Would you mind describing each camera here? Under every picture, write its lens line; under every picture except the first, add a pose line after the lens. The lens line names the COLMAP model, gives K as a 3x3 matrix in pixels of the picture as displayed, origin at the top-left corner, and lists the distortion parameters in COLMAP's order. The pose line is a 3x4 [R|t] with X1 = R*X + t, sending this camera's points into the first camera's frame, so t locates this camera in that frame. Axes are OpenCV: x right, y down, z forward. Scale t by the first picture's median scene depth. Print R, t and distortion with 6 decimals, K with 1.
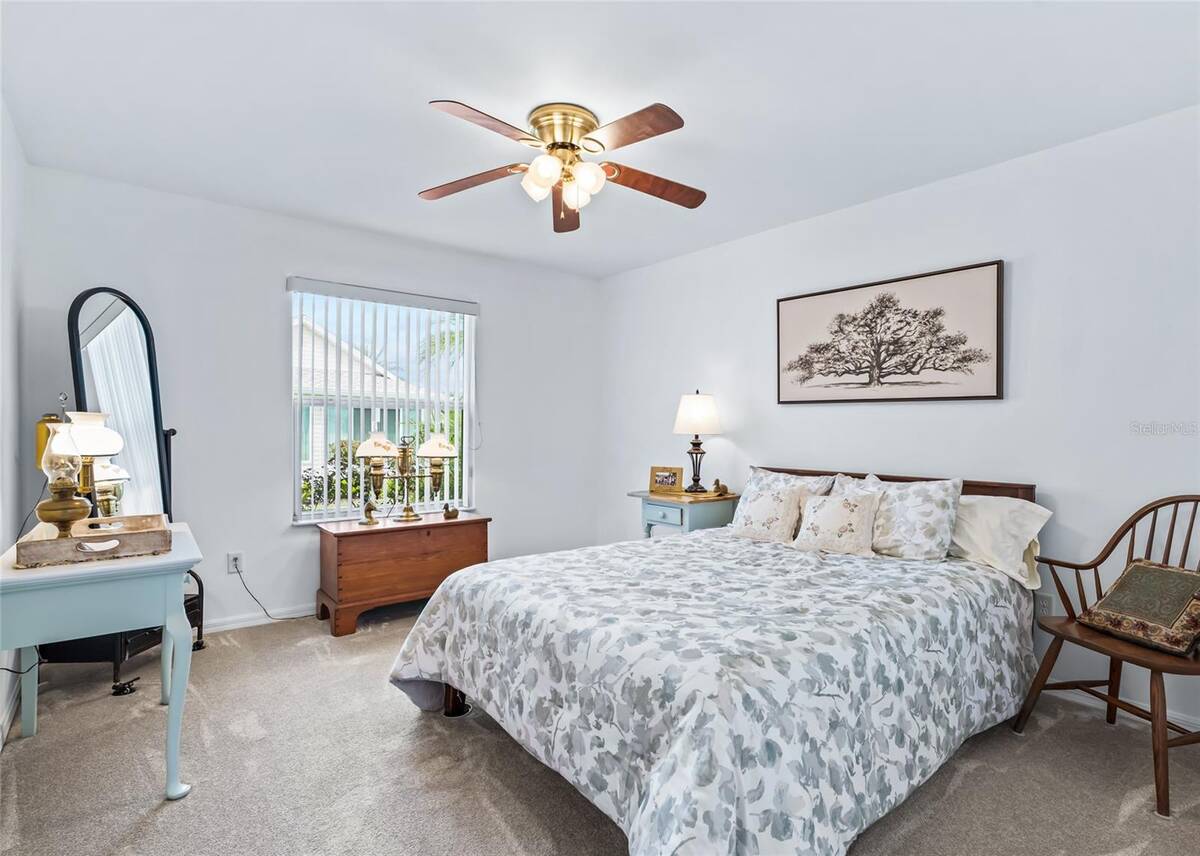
lens RADIAL K [[626.6, 0, 610.0], [0, 626.6, 427.1], [0, 0, 1]] dist [-0.001124, 0.001597]
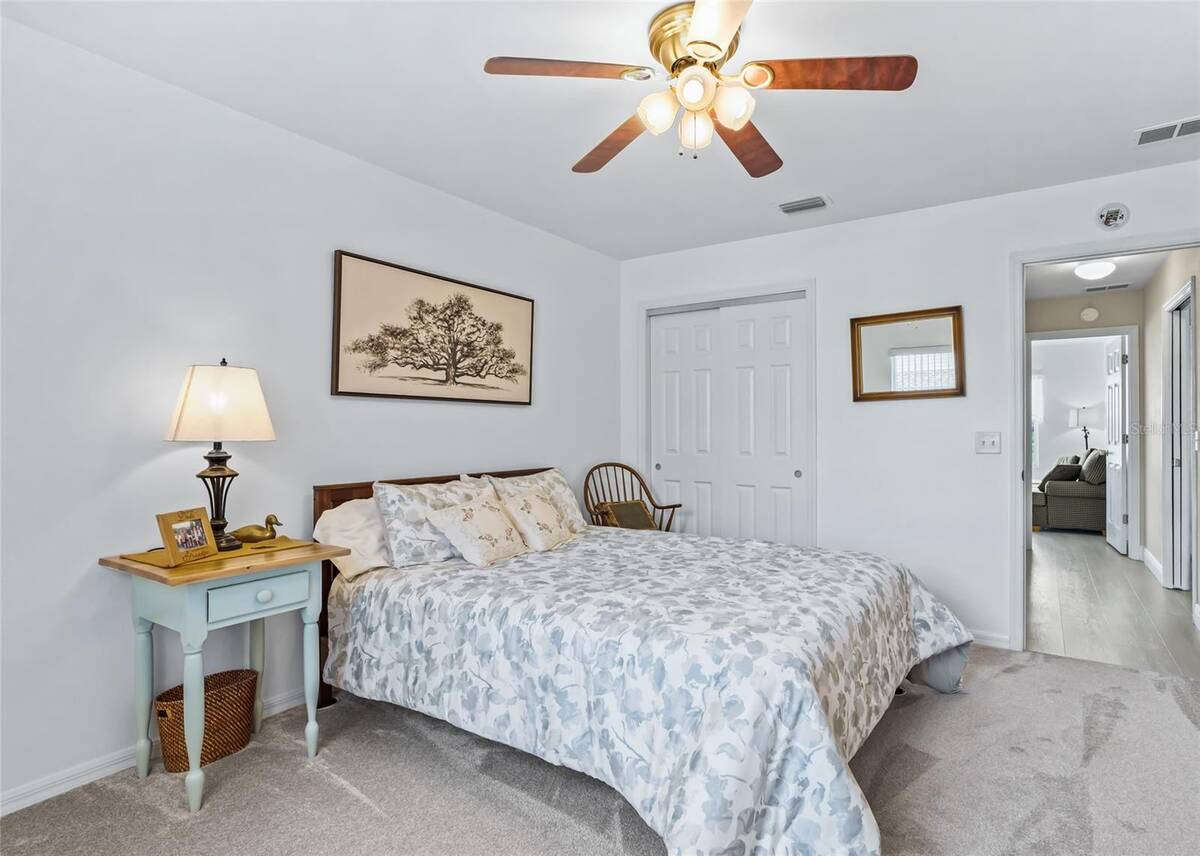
lens RADIAL K [[626.6, 0, 610.0], [0, 626.6, 427.1], [0, 0, 1]] dist [-0.001124, 0.001597]
pose [[-0.276557, -0.001488, 0.960996, -0.583091], [0.001732, 0.999996, 0.002047, -0.001051], [-0.960996, 0.002231, -0.276554, 1.026861]]
